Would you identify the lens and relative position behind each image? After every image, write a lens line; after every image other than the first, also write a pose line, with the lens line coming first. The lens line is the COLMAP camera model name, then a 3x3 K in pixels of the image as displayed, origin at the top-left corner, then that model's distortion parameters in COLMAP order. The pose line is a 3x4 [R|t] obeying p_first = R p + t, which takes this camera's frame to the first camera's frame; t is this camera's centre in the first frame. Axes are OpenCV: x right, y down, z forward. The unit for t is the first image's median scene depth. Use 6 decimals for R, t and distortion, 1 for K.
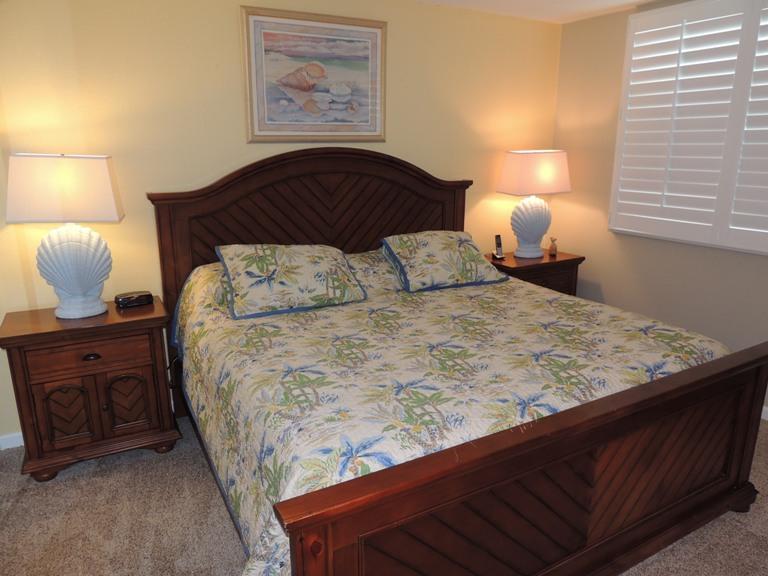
lens RADIAL K [[543.3, 0, 382.3], [0, 543.3, 289.3], [0, 0, 1]] dist [-0.004260, -0.000247]
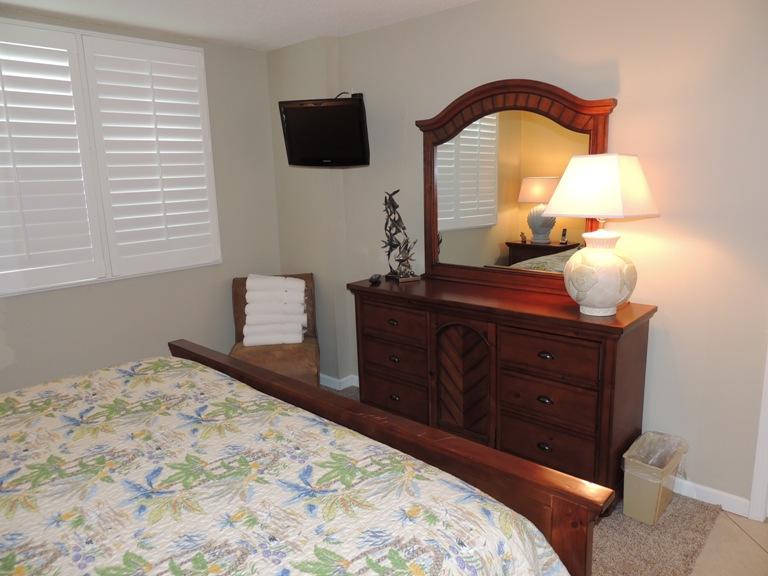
lens RADIAL K [[543.3, 0, 383.0], [0, 543.3, 287.0], [0, 0, 1]] dist [-0.004260, -0.000247]
pose [[-0.301374, -0.179260, 0.936504, -0.544689], [0.268533, 0.926458, 0.263753, -0.212940], [-0.914912, 0.330970, -0.231073, 0.831076]]
